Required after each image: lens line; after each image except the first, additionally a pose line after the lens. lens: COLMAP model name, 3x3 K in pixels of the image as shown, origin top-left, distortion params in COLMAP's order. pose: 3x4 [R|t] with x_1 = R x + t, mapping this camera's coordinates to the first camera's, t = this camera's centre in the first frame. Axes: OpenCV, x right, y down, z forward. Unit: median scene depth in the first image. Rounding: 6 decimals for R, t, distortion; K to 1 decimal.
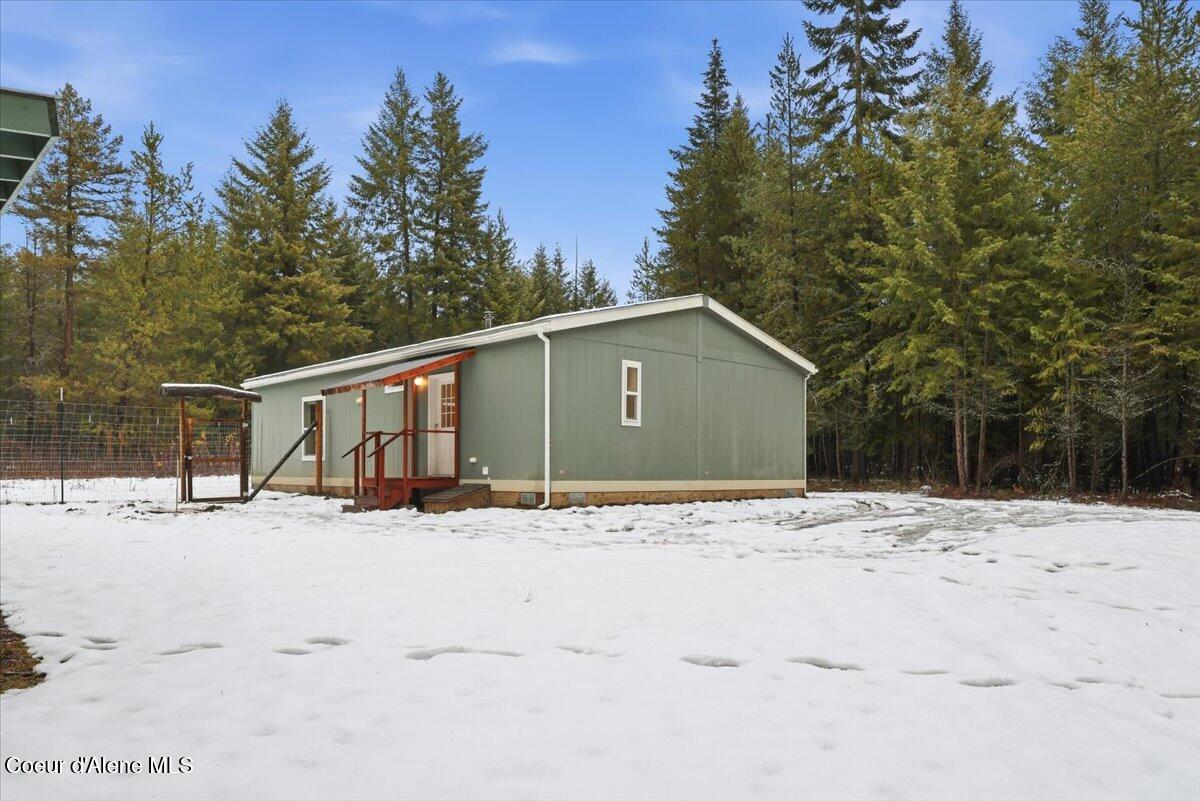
lens RADIAL K [[546.7, 0, 598.9], [0, 546.7, 446.2], [0, 0, 1]] dist [0.000722, 0.000077]
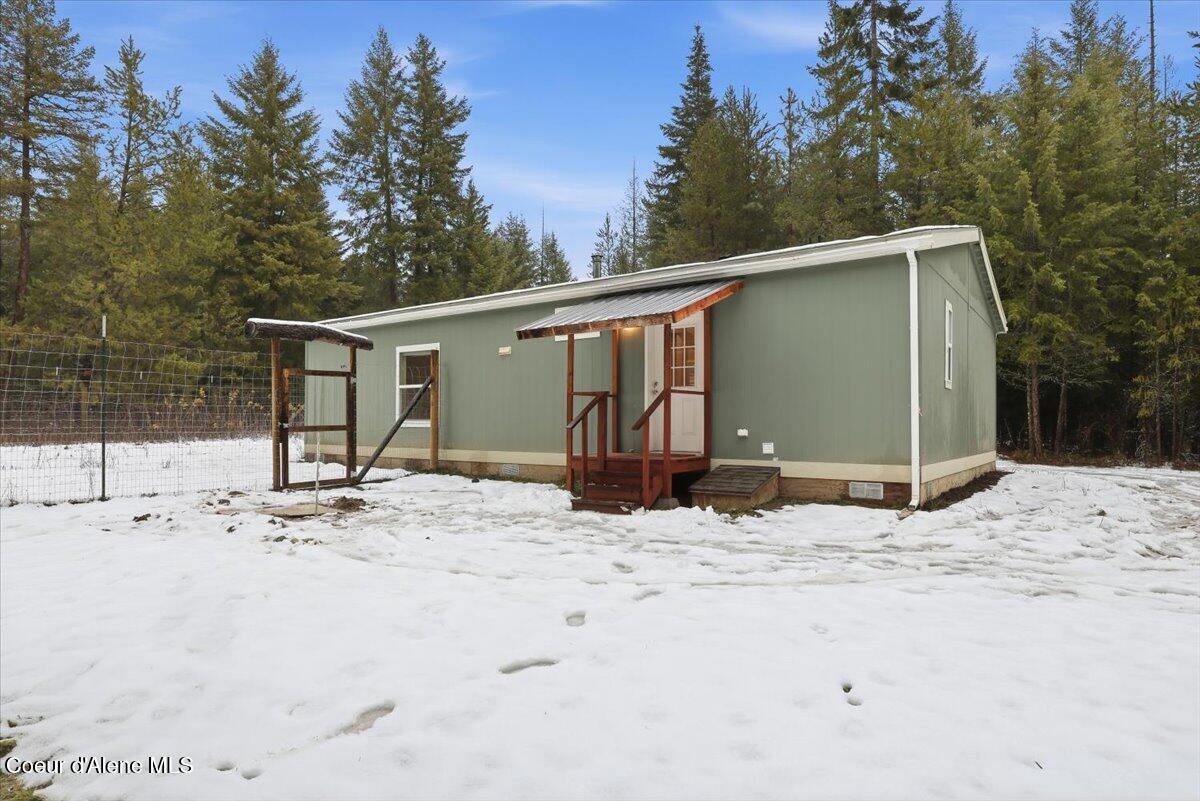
lens RADIAL K [[492.0, 0, 594.2], [0, 492.0, 404.8], [0, 0, 1]] dist [0.000669, 0.000557]
pose [[0.992995, 0.008708, 0.117837, -0.239180], [-0.008417, 0.999960, -0.002969, -0.003926], [-0.117858, 0.001956, 0.993029, 0.181477]]
